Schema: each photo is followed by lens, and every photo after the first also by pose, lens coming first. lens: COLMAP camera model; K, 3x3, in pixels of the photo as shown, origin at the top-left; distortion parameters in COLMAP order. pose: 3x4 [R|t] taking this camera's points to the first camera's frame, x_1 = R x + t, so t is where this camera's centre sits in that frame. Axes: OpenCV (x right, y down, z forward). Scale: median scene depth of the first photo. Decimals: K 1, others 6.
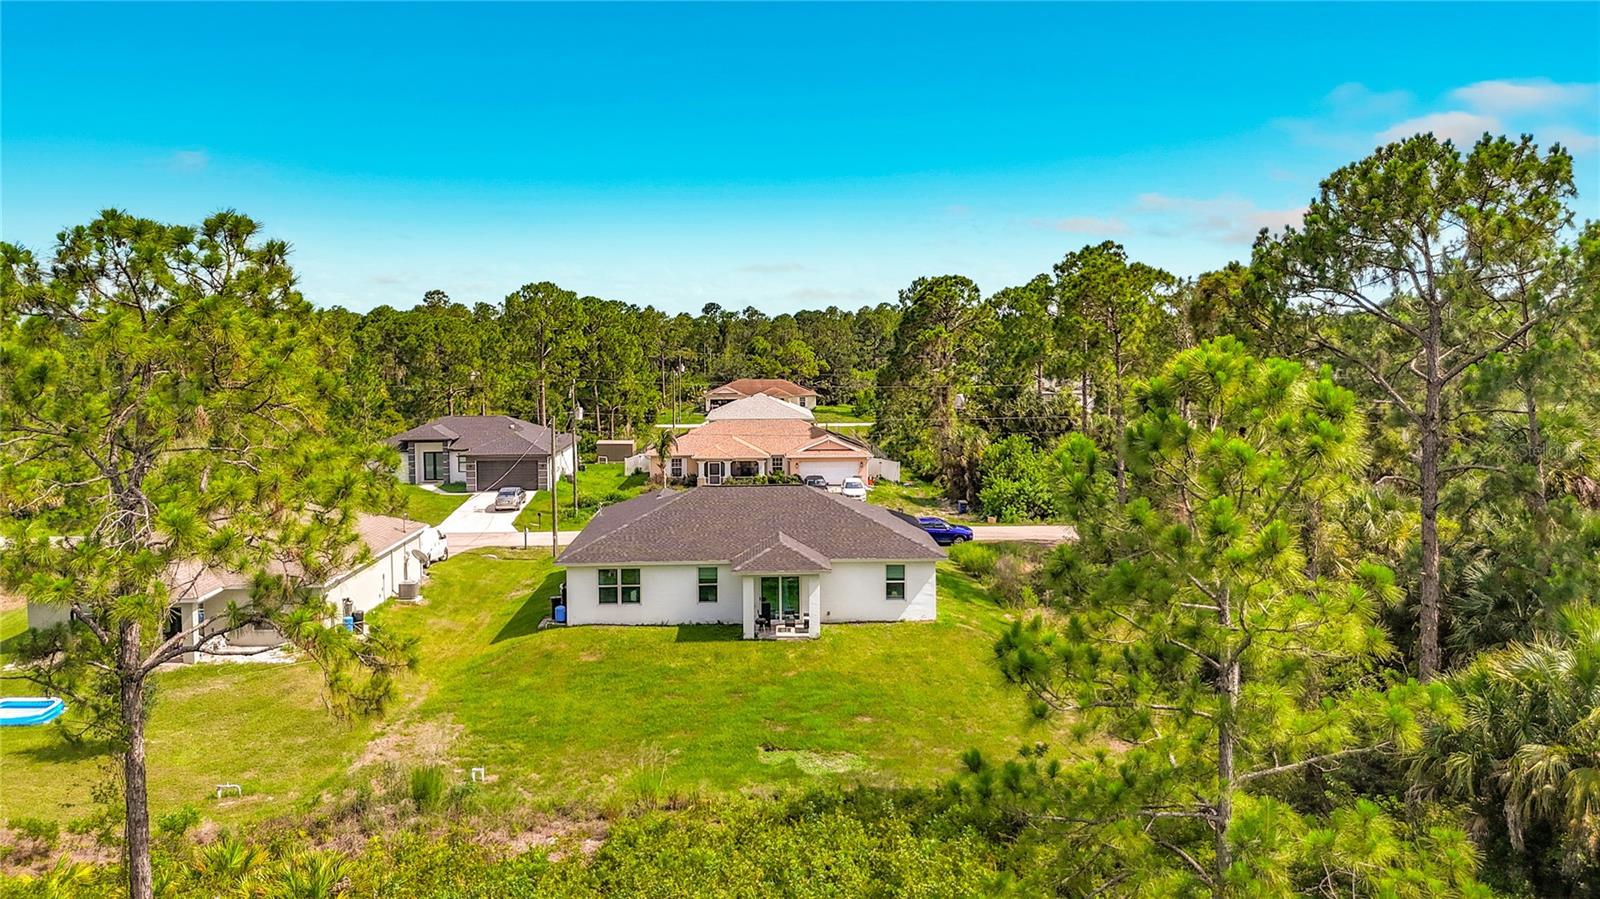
lens RADIAL K [[1195.7, 0, 800.0], [0, 1195.7, 449.5], [0, 0, 1]] dist [0.064045, -0.090947]
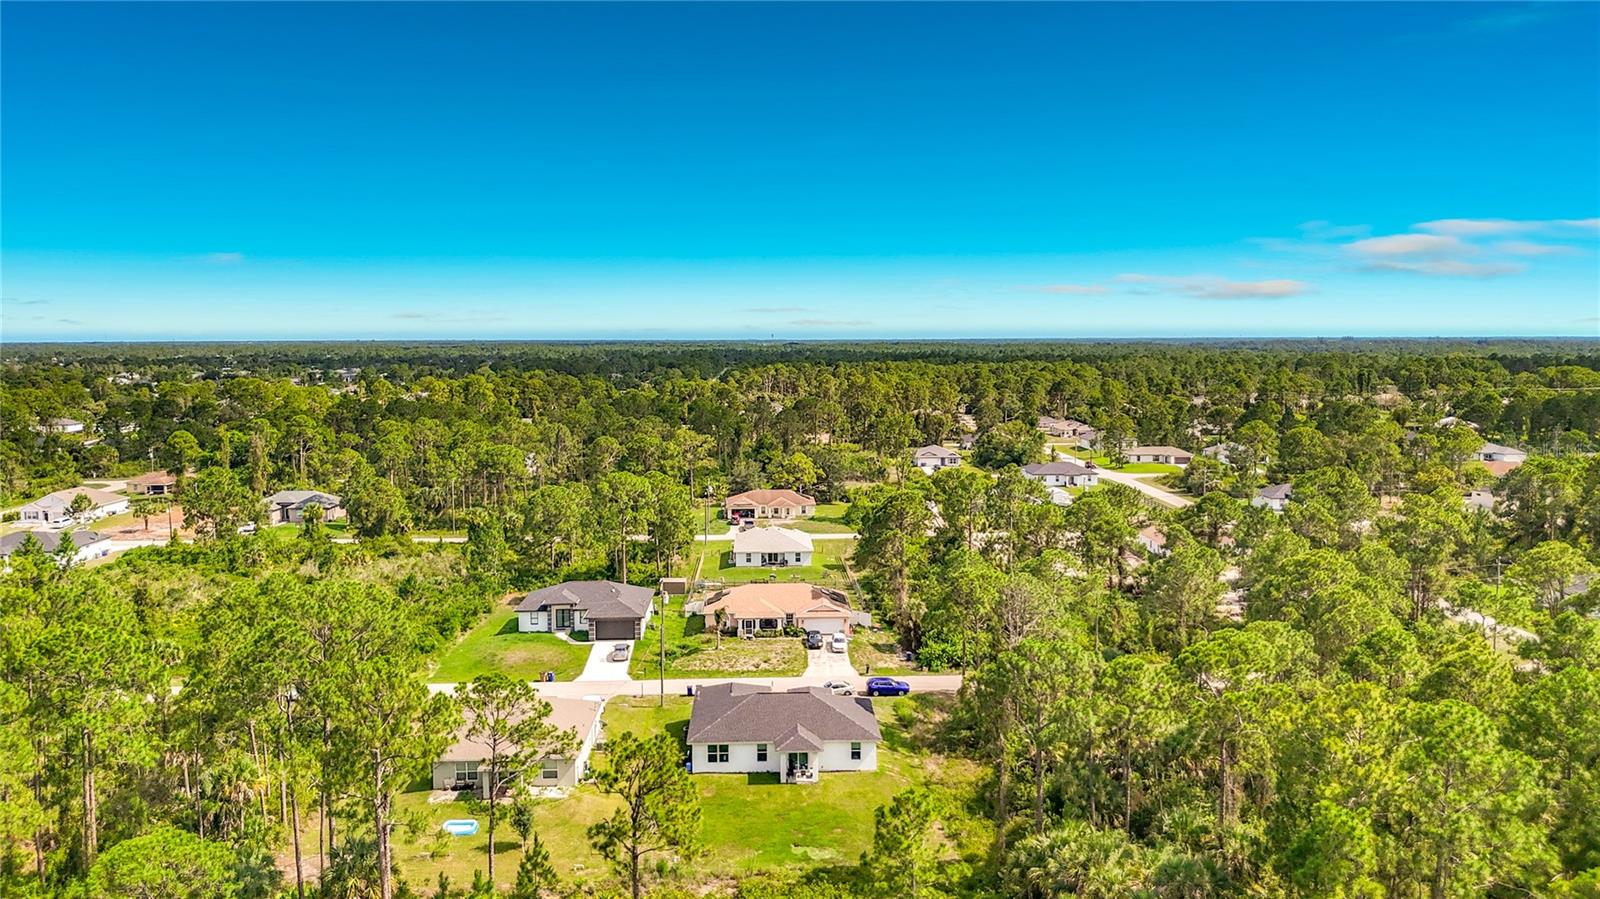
lens RADIAL K [[1197.2, 0, 802.2], [0, 1197.2, 469.2], [0, 0, 1]] dist [0.032692, -0.042267]
pose [[0.999990, 0.001731, 0.004232, -0.019396], [-0.001808, 0.999834, 0.018151, -0.400237], [-0.004200, -0.018158, 0.999826, -1.004694]]
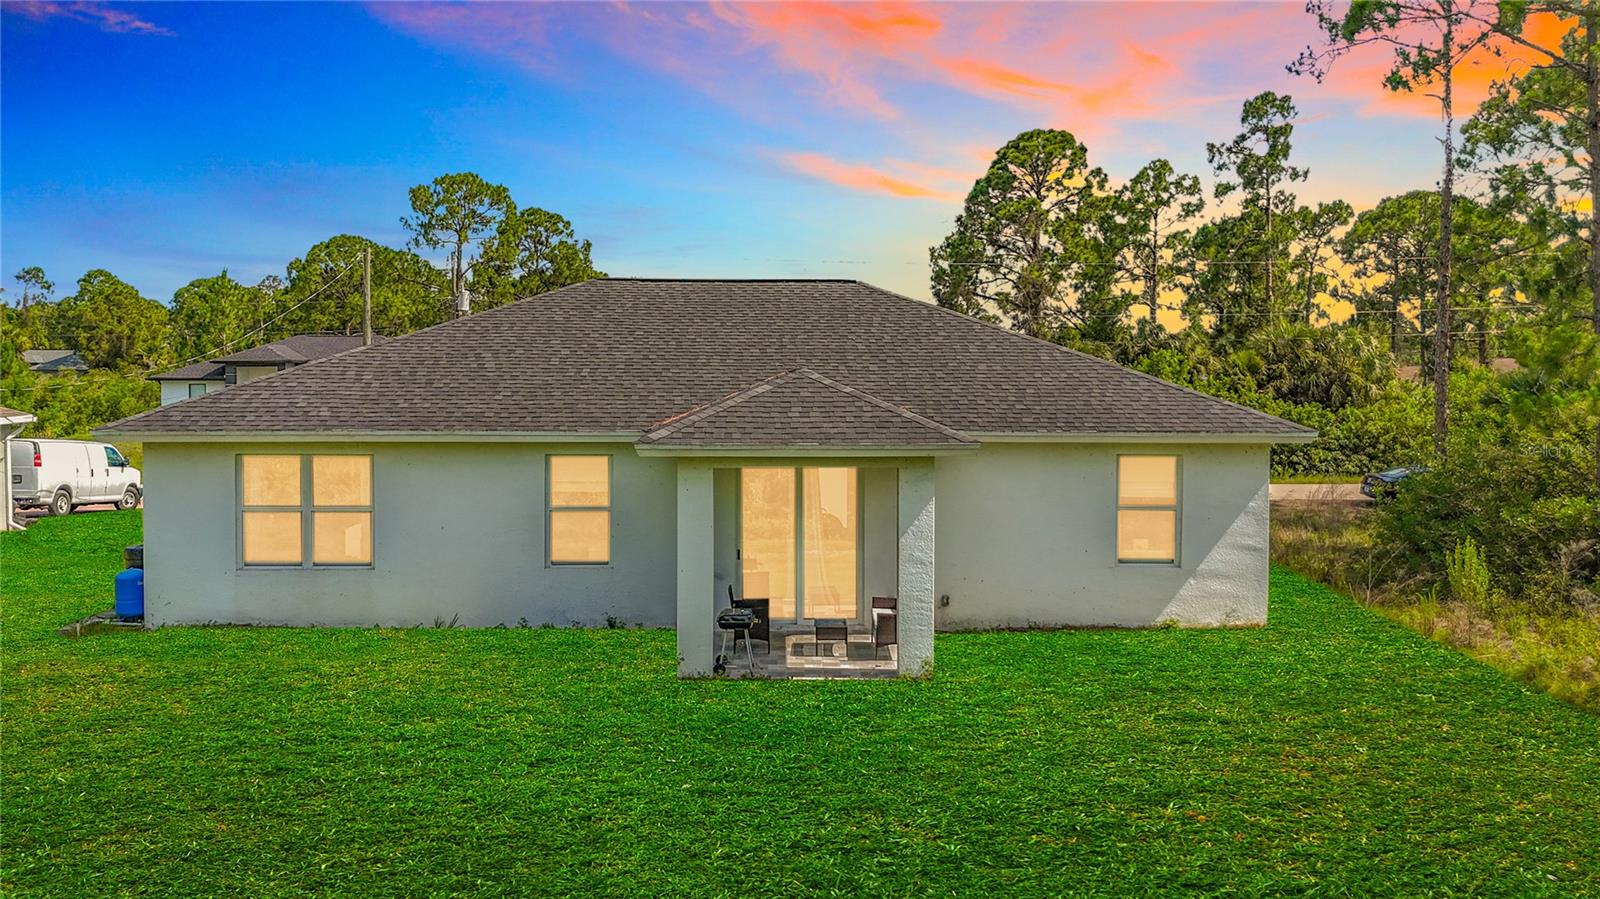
lens RADIAL K [[1195.7, 0, 800.0], [0, 1195.7, 449.5], [0, 0, 1]] dist [0.064045, -0.090947]
pose [[0.999949, 0.010045, -0.001294, -0.016189], [-0.010074, 0.999635, -0.025073, 0.104891], [0.001042, 0.025084, 0.999685, 0.675599]]
